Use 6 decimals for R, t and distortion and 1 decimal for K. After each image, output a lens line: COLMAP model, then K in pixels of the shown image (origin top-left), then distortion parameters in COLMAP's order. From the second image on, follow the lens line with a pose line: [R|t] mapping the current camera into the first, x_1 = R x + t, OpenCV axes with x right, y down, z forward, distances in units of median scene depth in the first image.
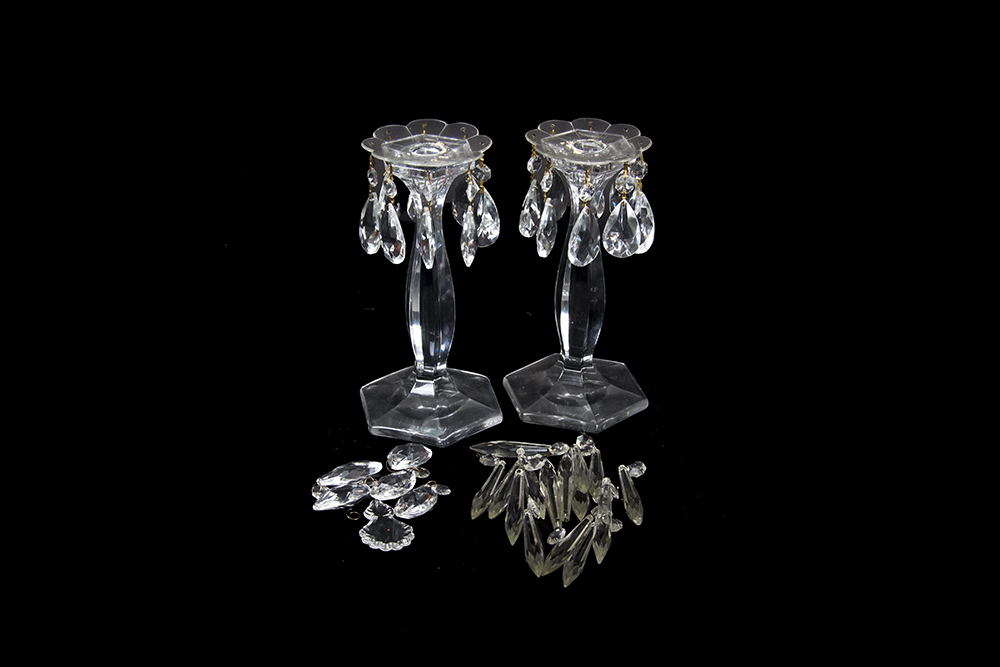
lens RADIAL K [[1523.4, 0, 505.8], [0, 1523.4, 330.7], [0, 0, 1]] dist [0.013532, 0.000000]
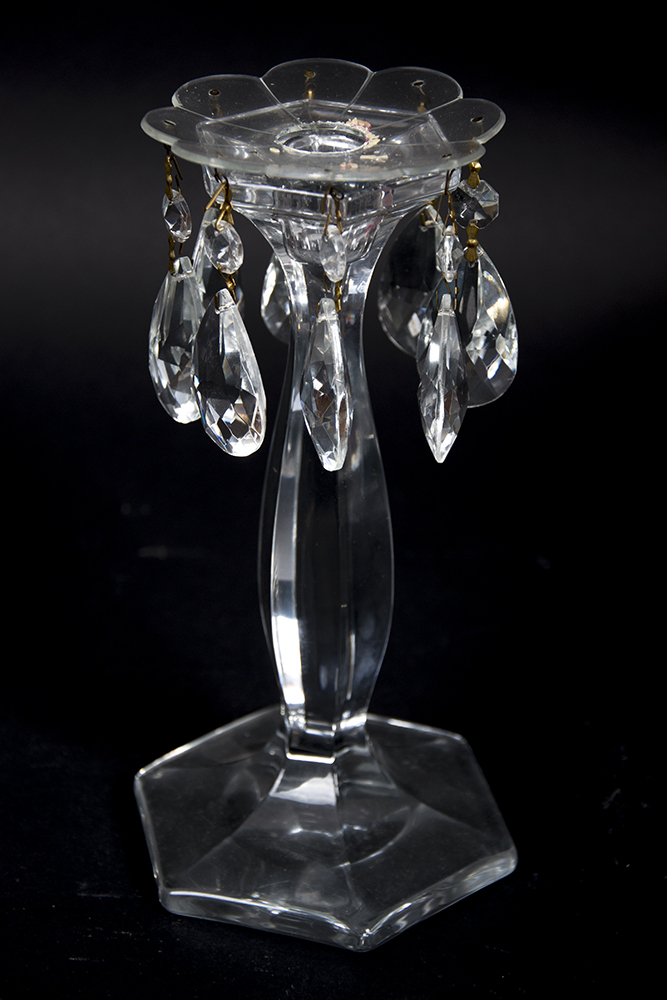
lens RADIAL K [[2529.9, 0, 331.8], [0, 2529.9, 490.5], [0, 0, 1]] dist [0.477485, 0.000000]
pose [[0.999961, -0.005693, -0.006685, -0.045652], [0.005600, 0.999889, -0.013824, -0.027072], [0.006763, 0.013786, 0.999882, 0.393128]]
